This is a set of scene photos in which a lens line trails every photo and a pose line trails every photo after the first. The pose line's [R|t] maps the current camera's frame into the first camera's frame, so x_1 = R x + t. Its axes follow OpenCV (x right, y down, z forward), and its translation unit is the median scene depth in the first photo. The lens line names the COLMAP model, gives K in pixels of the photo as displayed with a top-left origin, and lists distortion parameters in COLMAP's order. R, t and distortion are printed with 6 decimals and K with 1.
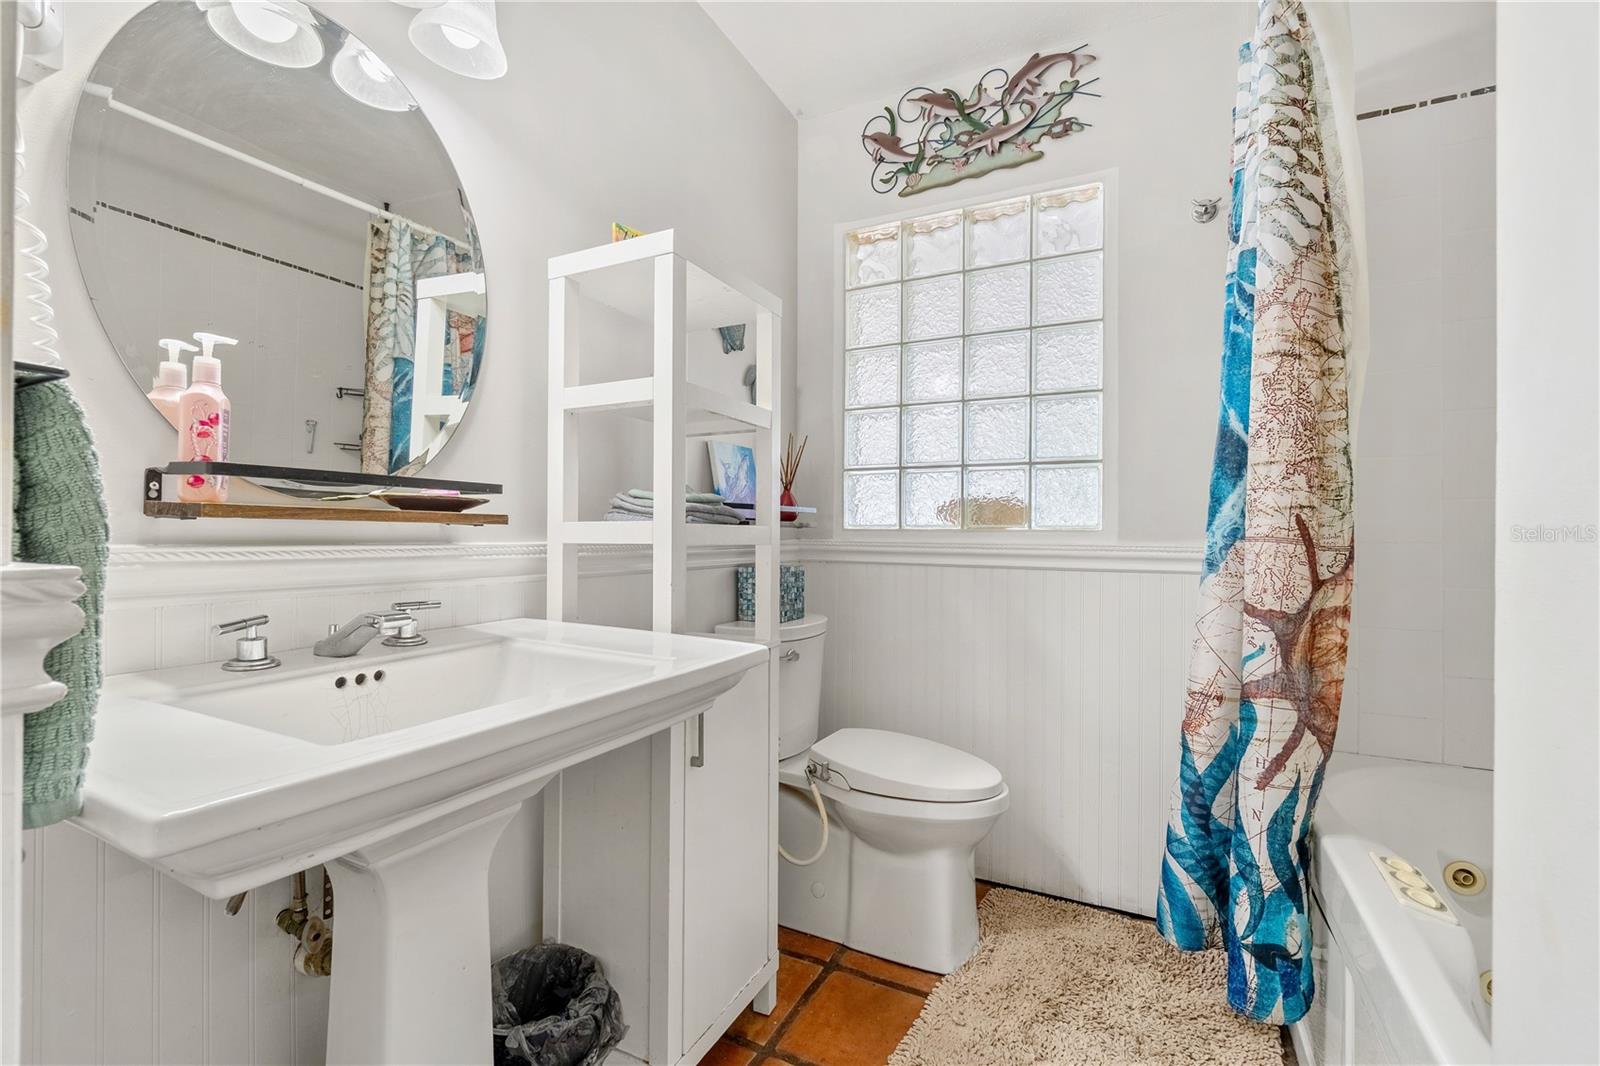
lens RADIAL K [[705.3, 0, 792.5], [0, 705.3, 525.6], [0, 0, 1]] dist [0.001079, 0.000396]
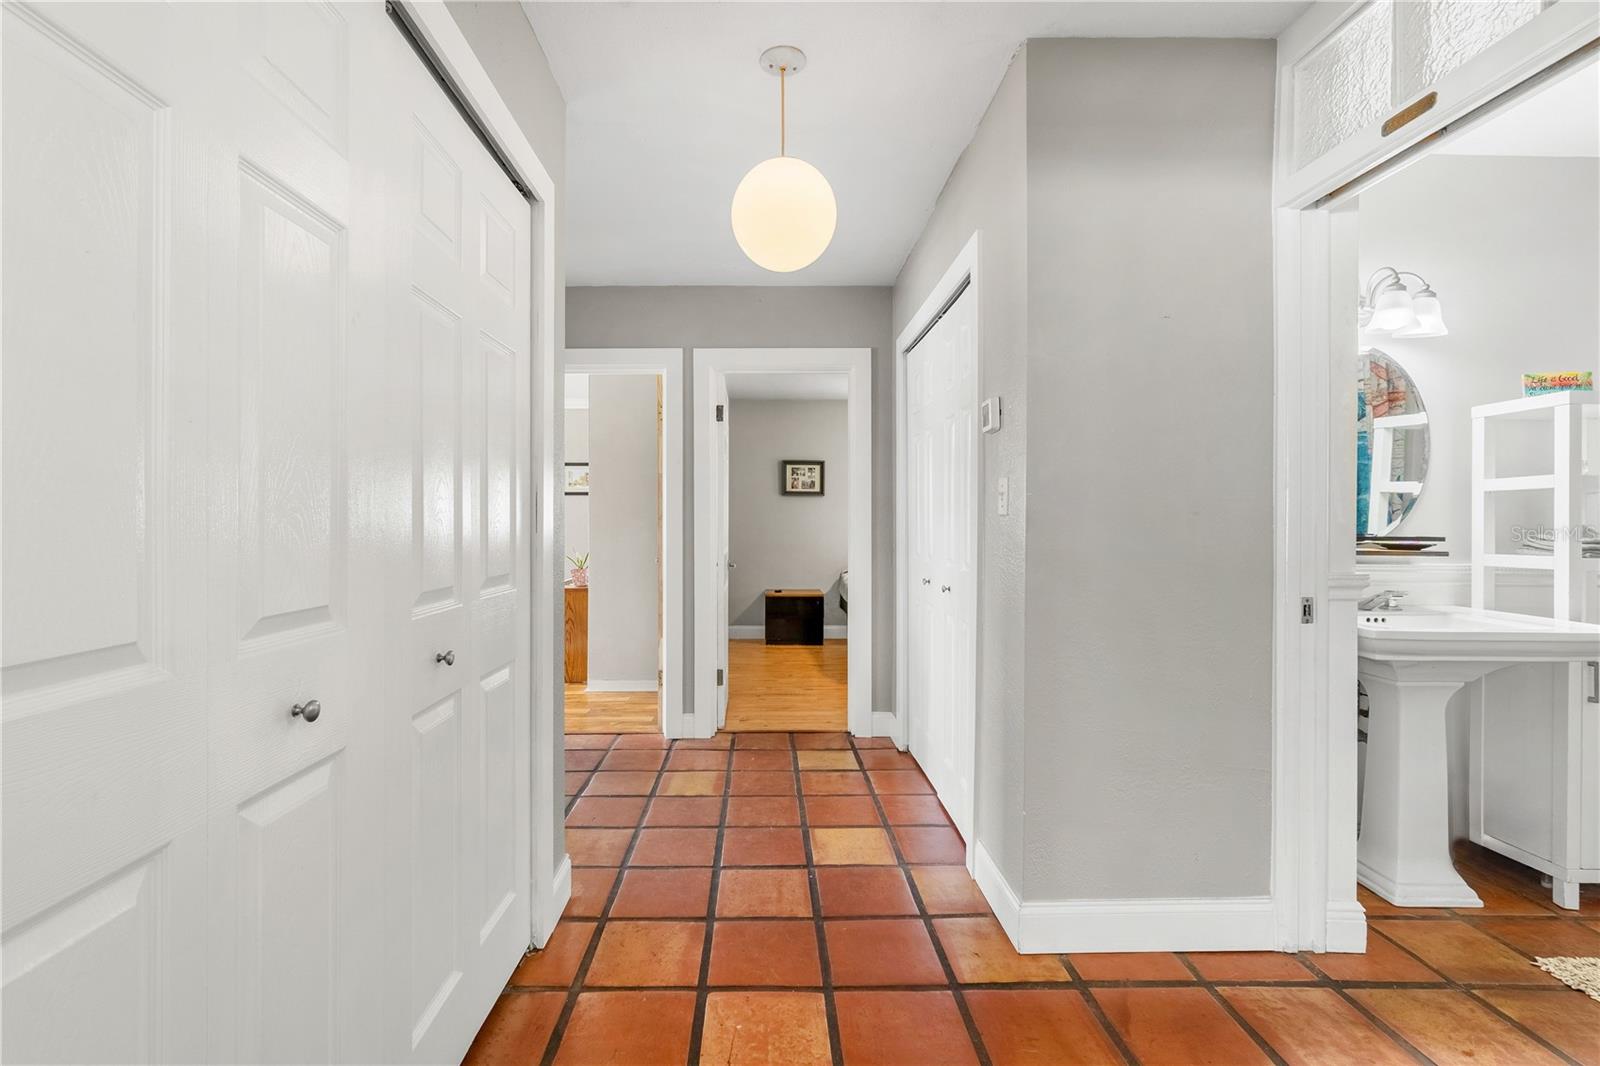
lens RADIAL K [[705.3, 0, 783.6], [0, 705.3, 530.1], [0, 0, 1]] dist [0.001079, 0.000396]
pose [[0.477200, -0.003474, -0.878788, 0.432482], [0.003708, 0.999991, -0.001940, -0.074599], [0.878787, -0.002333, 0.477209, -1.522506]]
